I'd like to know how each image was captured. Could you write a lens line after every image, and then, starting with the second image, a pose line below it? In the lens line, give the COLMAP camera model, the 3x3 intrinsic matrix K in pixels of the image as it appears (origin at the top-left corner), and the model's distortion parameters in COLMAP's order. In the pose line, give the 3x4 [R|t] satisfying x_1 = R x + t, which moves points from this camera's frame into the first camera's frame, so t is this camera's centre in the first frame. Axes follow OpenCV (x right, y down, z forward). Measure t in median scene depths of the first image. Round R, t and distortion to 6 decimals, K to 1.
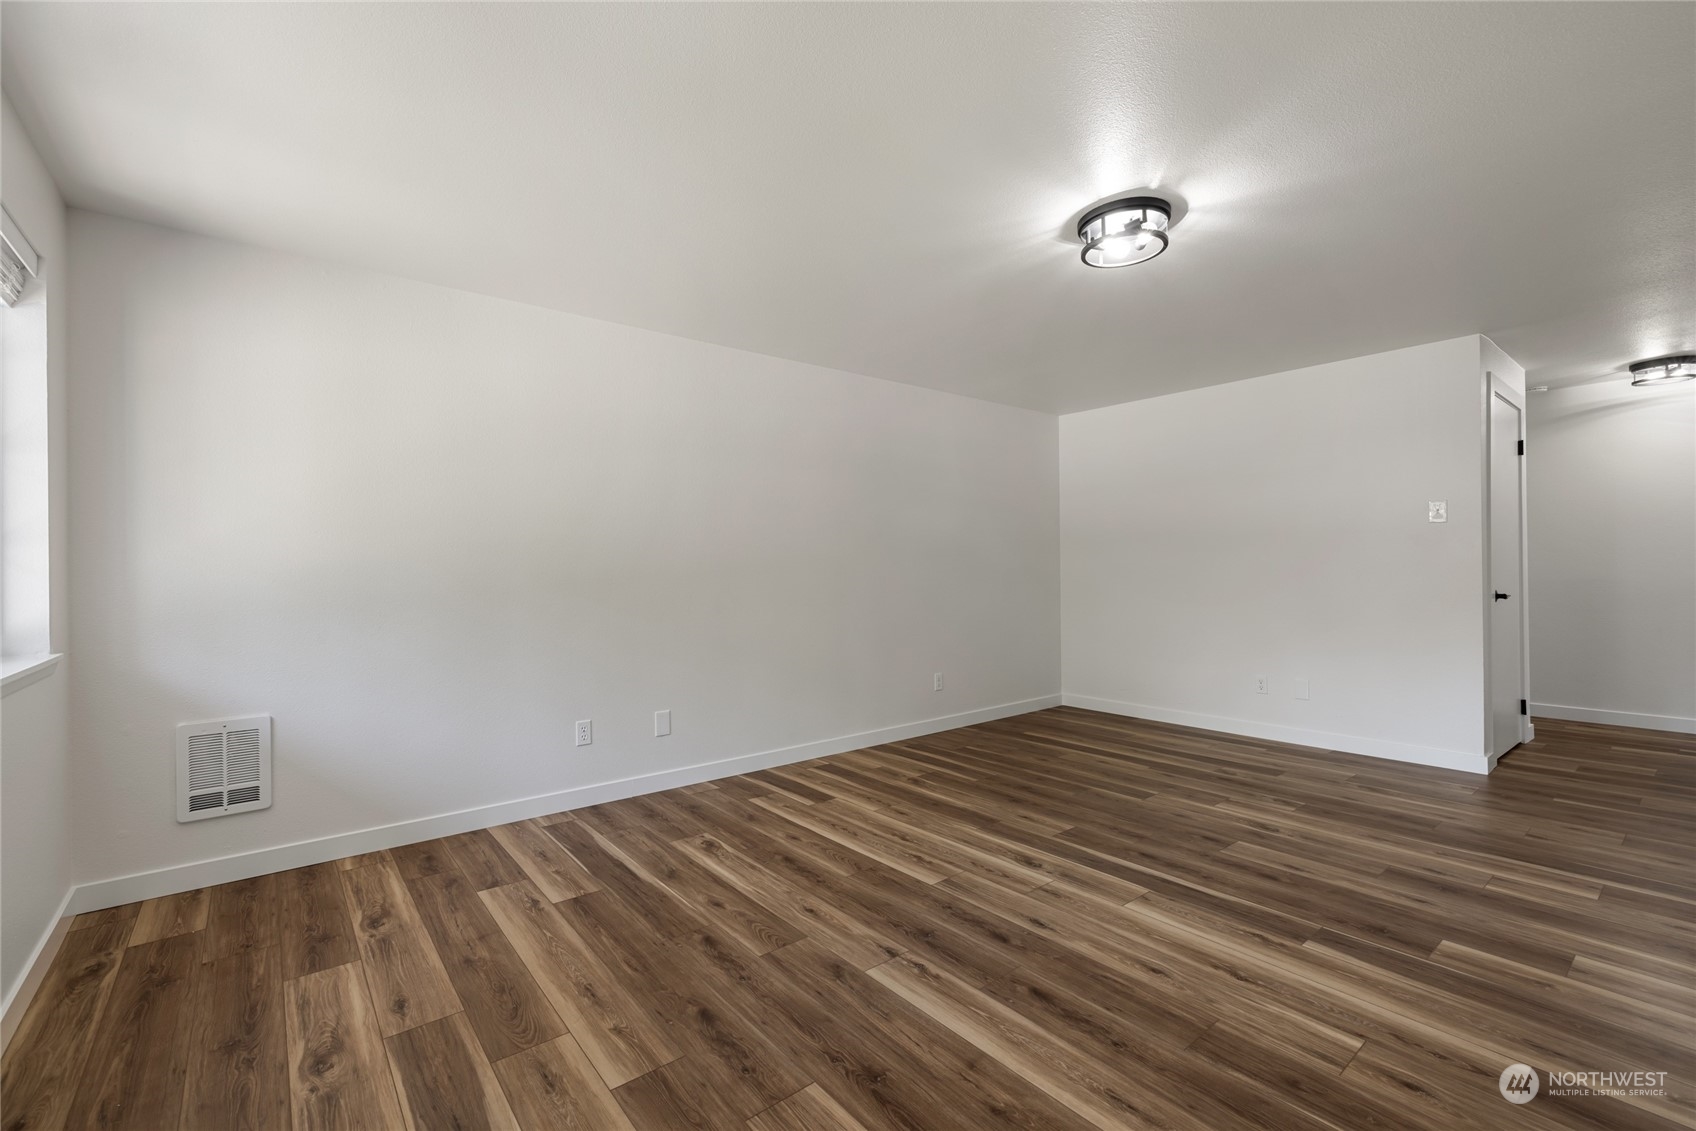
lens RADIAL K [[720.3, 0, 825.5], [0, 720.3, 568.3], [0, 0, 1]] dist [0.001136, 0.000826]
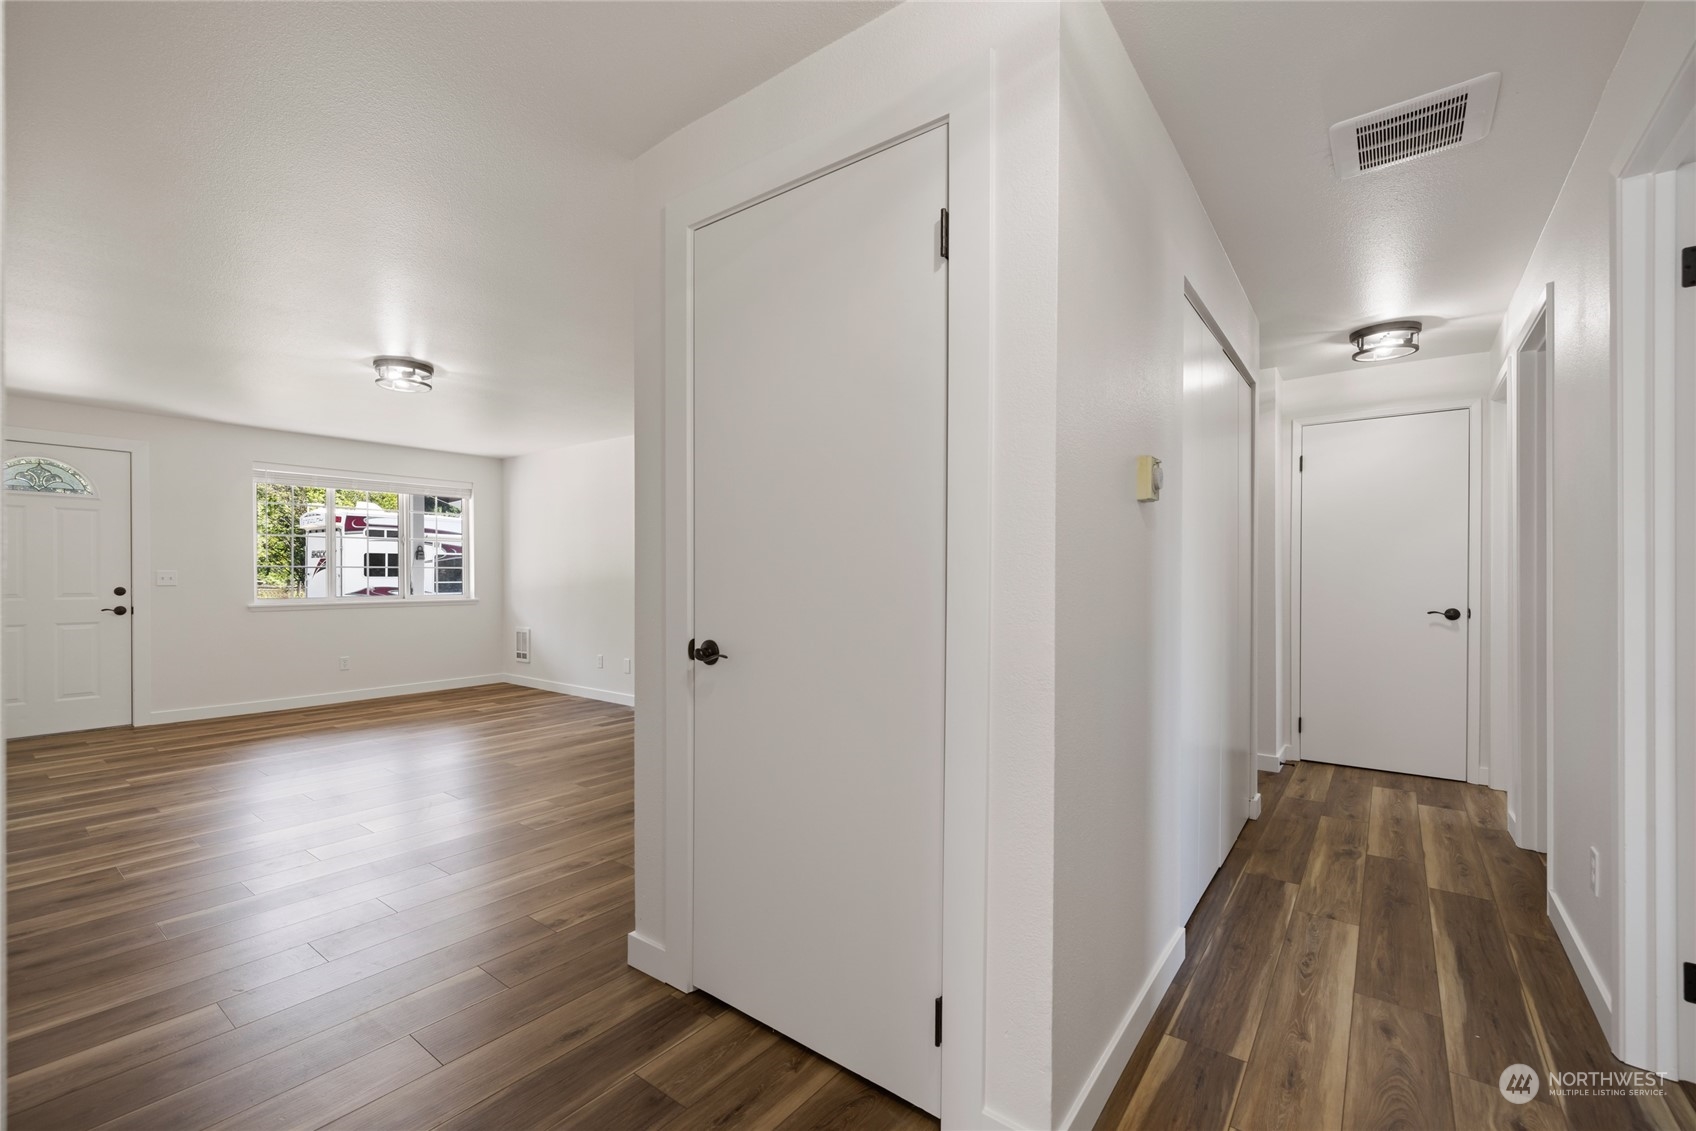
lens RADIAL K [[720.3, 0, 825.5], [0, 720.3, 568.3], [0, 0, 1]] dist [0.001136, 0.000826]
pose [[0.236465, -0.000171, -0.971640, 1.921853], [-0.001930, 0.999998, -0.000646, -0.019484], [0.971638, 0.002028, 0.236464, 1.313483]]
